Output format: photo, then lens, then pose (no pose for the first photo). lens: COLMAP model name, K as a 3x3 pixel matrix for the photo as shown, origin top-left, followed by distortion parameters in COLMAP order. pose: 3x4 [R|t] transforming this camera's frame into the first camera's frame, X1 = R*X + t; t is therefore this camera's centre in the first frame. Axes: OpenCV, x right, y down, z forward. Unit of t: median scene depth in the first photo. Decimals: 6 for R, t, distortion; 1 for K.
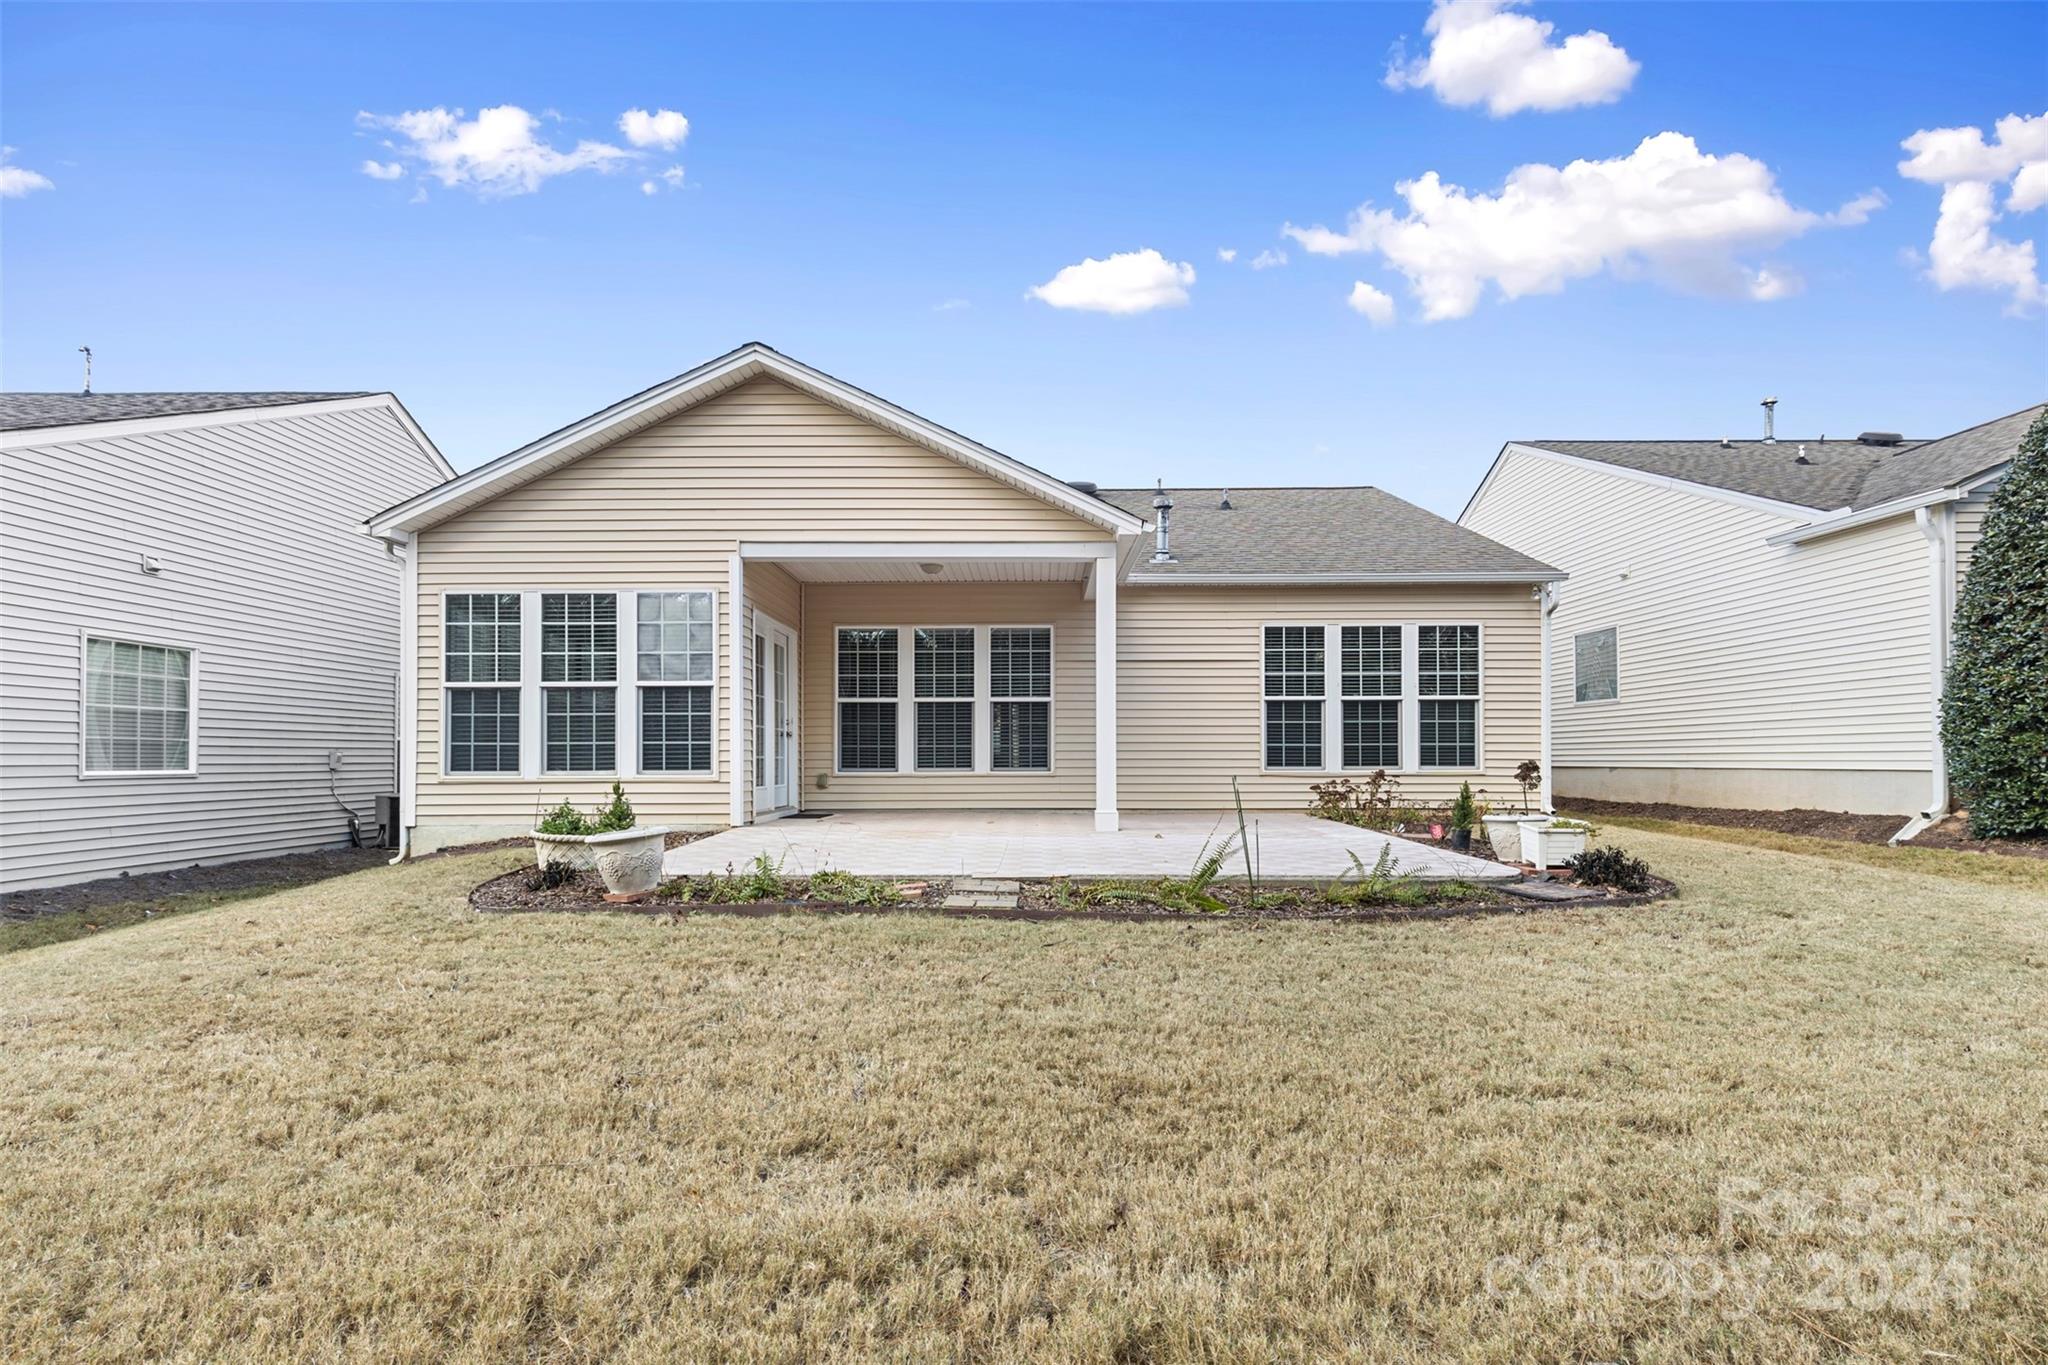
lens RADIAL K [[929.1, 0, 1010.0], [0, 929.1, 749.2], [0, 0, 1]] dist [0.010345, -0.002712]
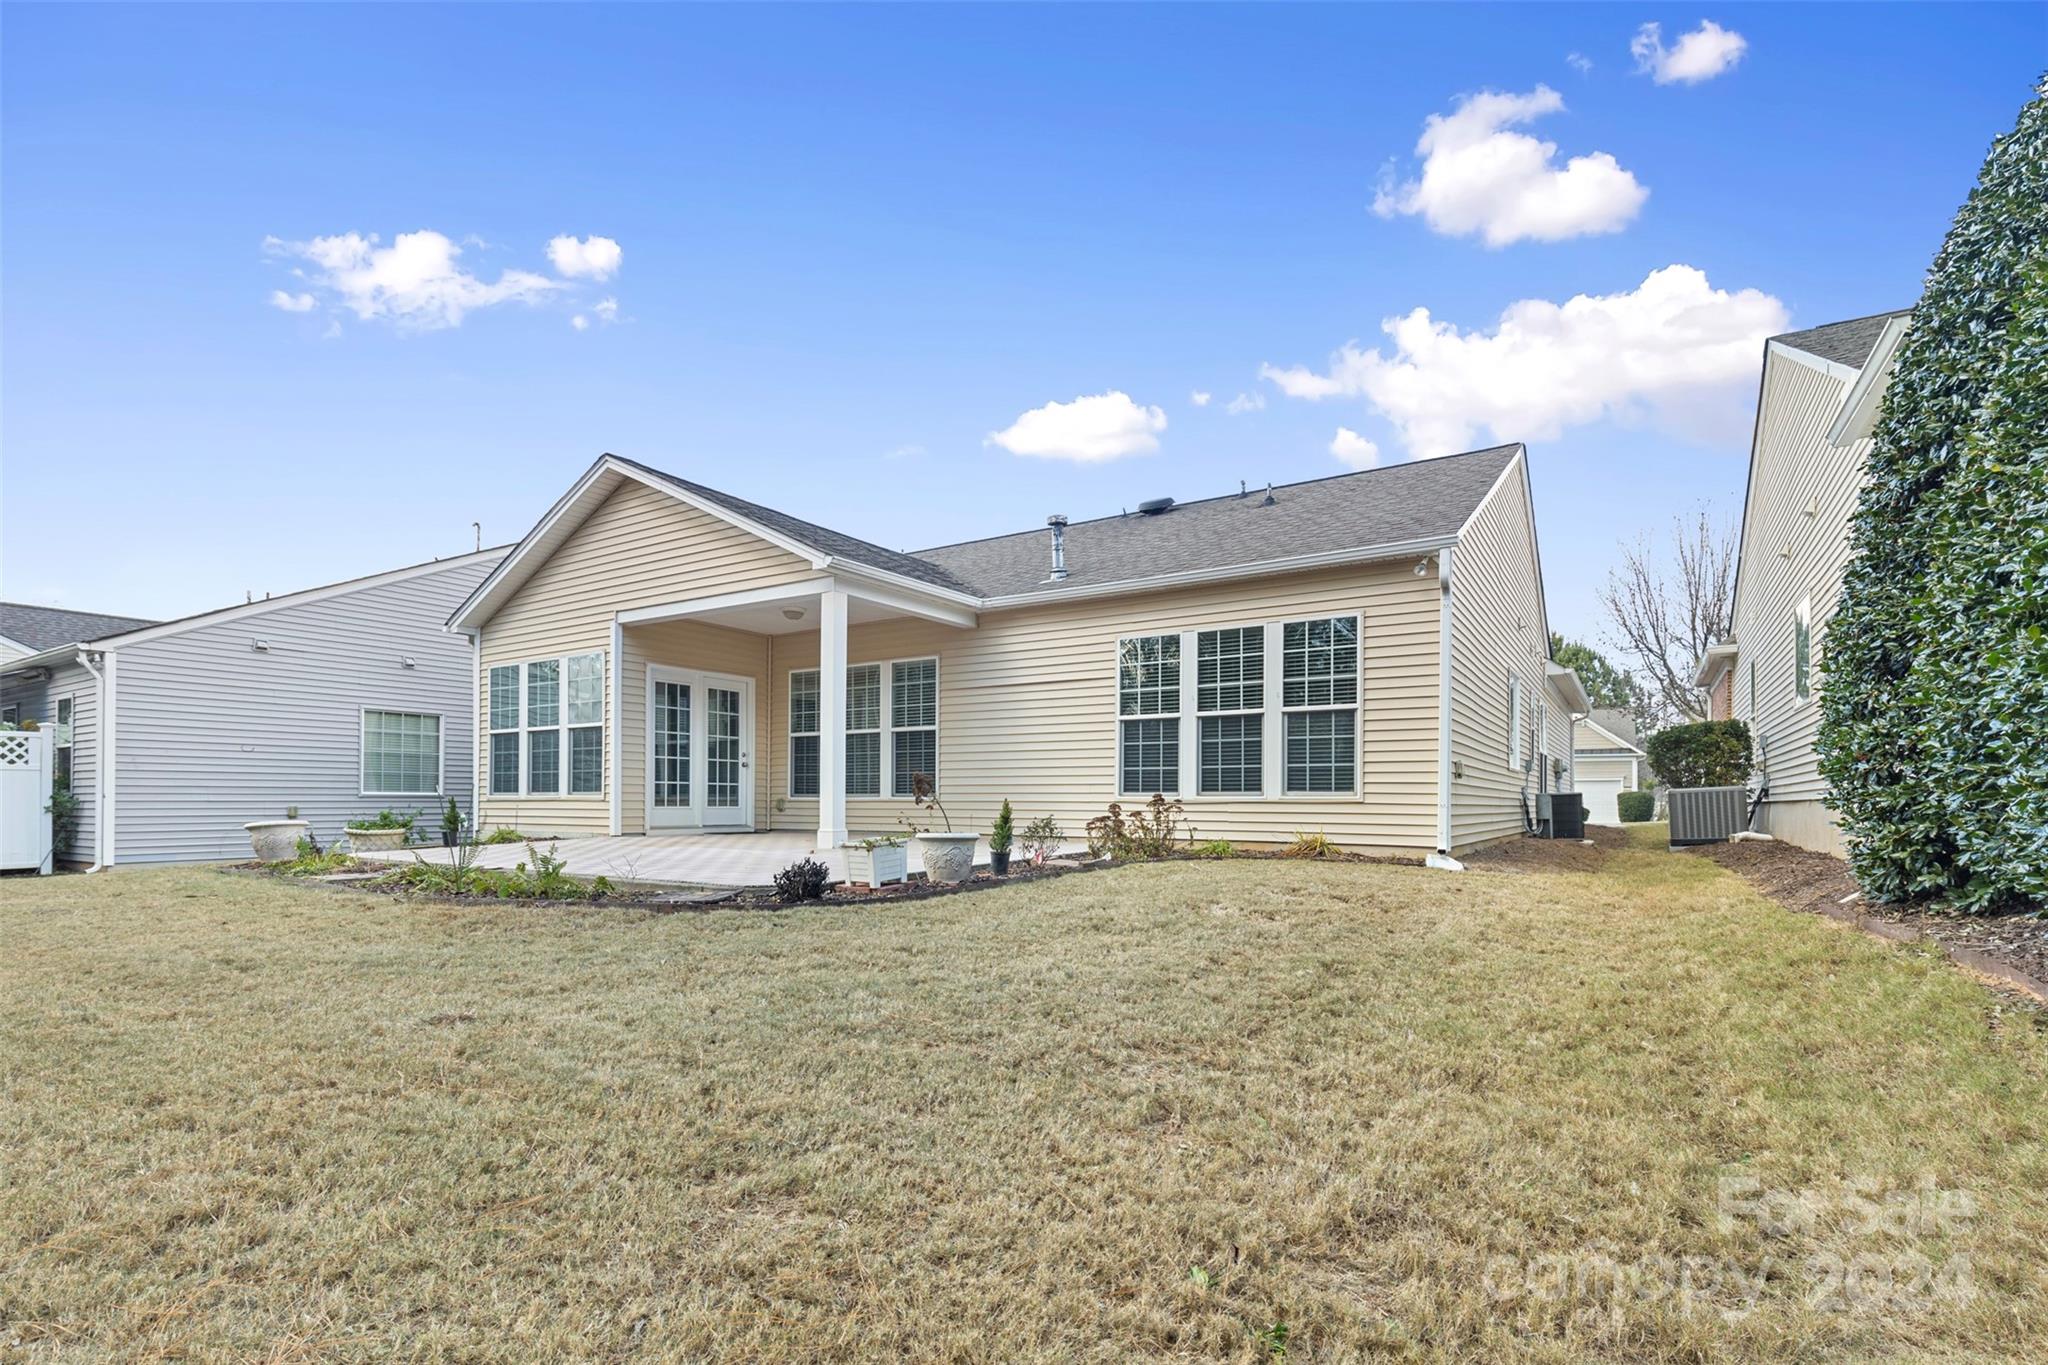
lens RADIAL K [[929.1, 0, 1010.7], [0, 929.1, 788.5], [0, 0, 1]] dist [0.010345, -0.002712]
pose [[0.854431, -0.001481, -0.519564, 0.661583], [0.001233, 0.999999, -0.000823, 0.015578], [0.519564, 0.000062, 0.854431, 0.159946]]
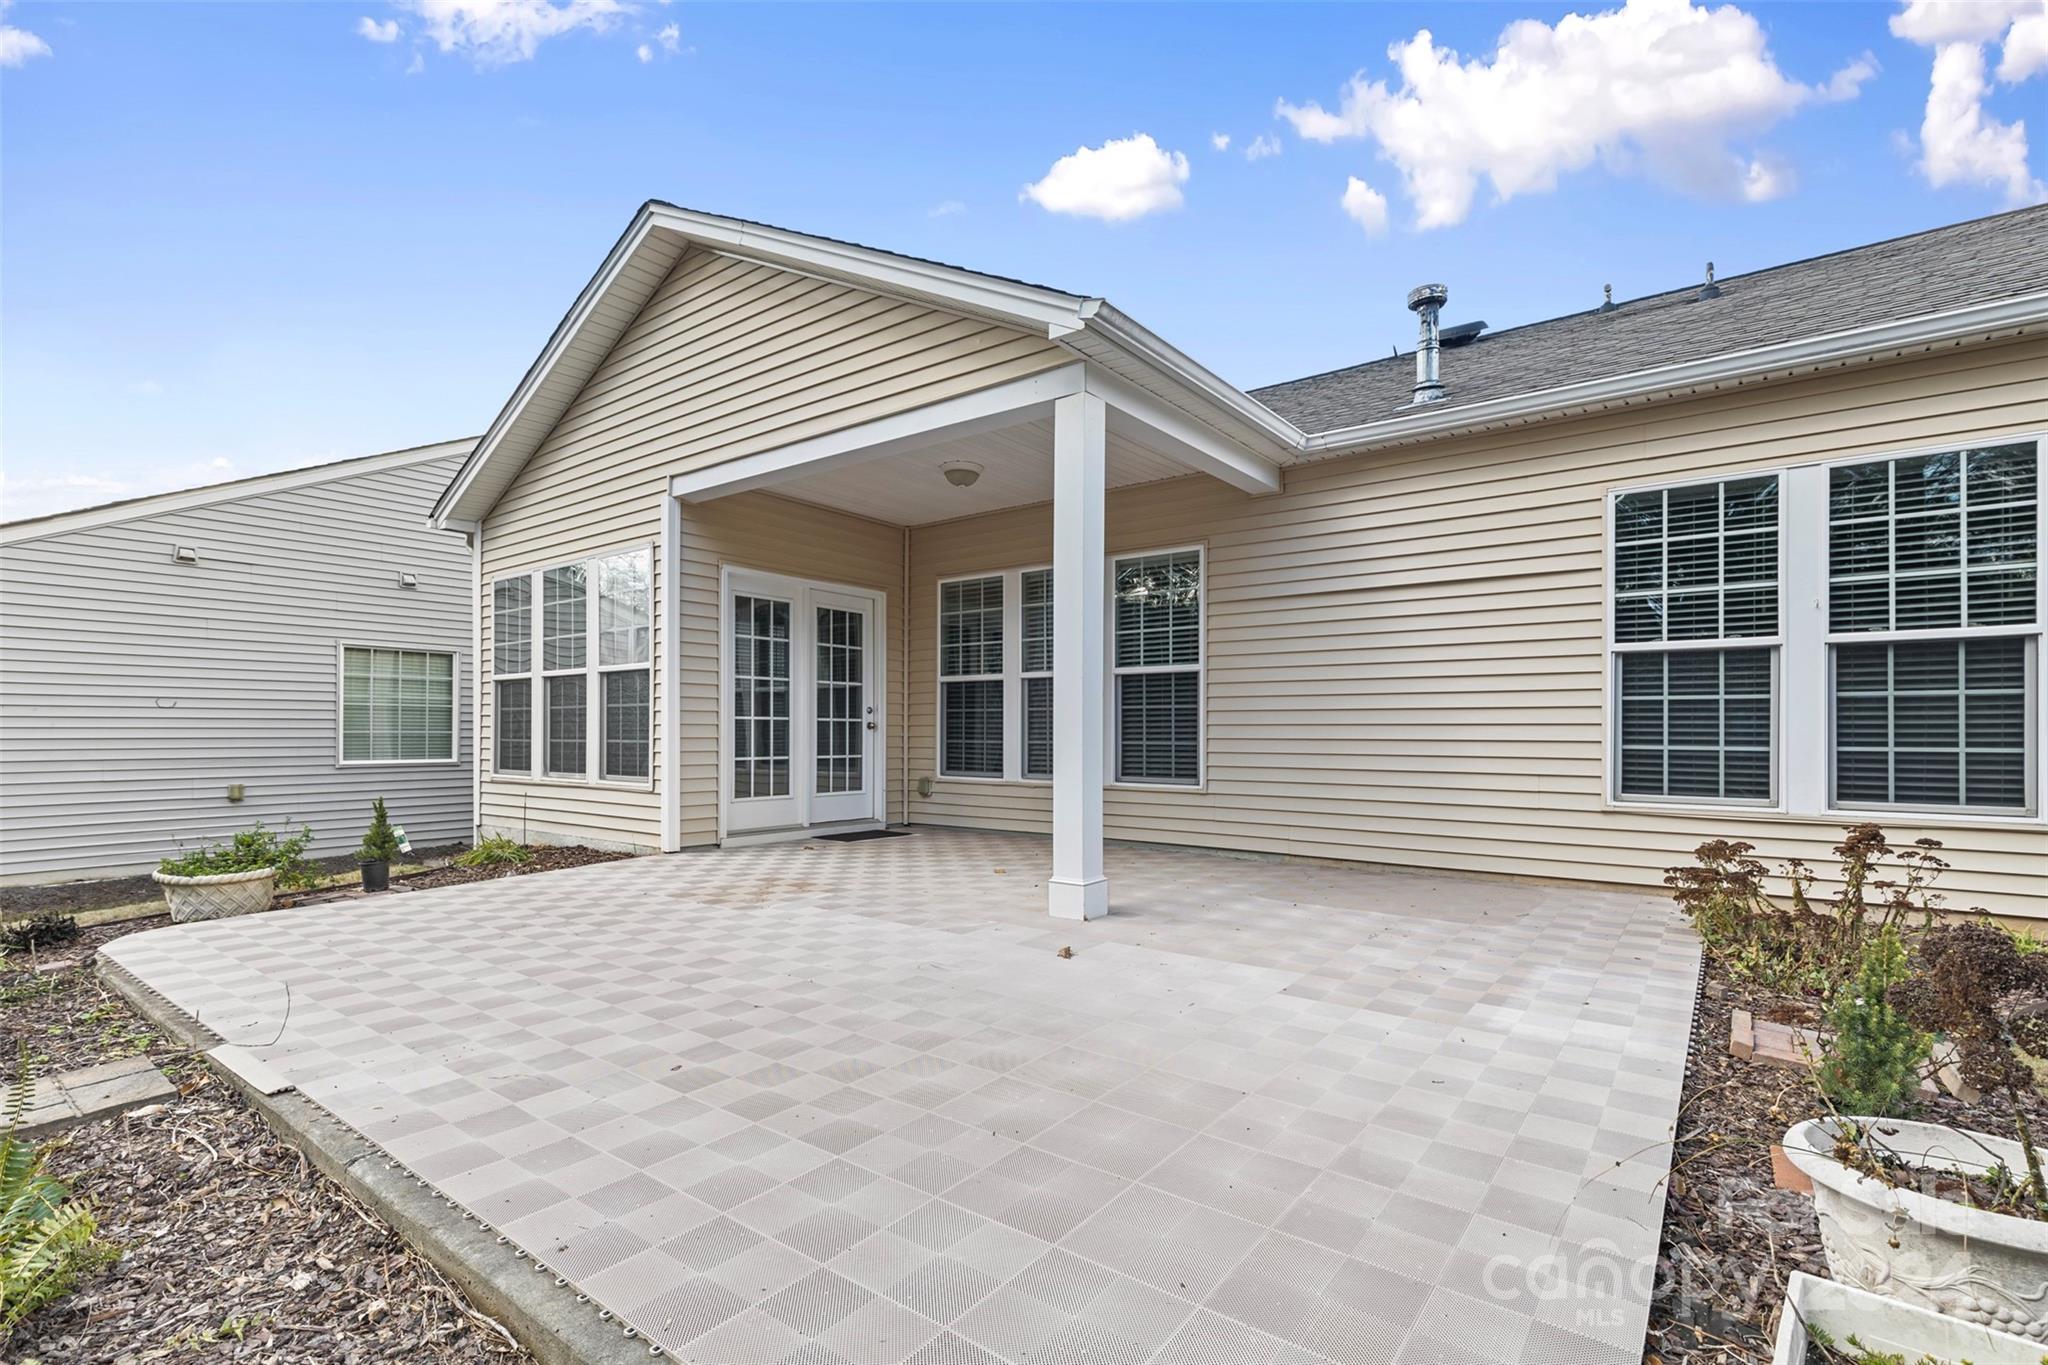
lens RADIAL K [[929.1, 0, 1018.1], [0, 929.1, 726.0], [0, 0, 1]] dist [0.010345, -0.002712]
pose [[0.810134, -0.000304, -0.586244, 0.307538], [0.002899, 0.999990, 0.003487, -0.017951], [0.586237, -0.004524, 0.810127, 0.443283]]
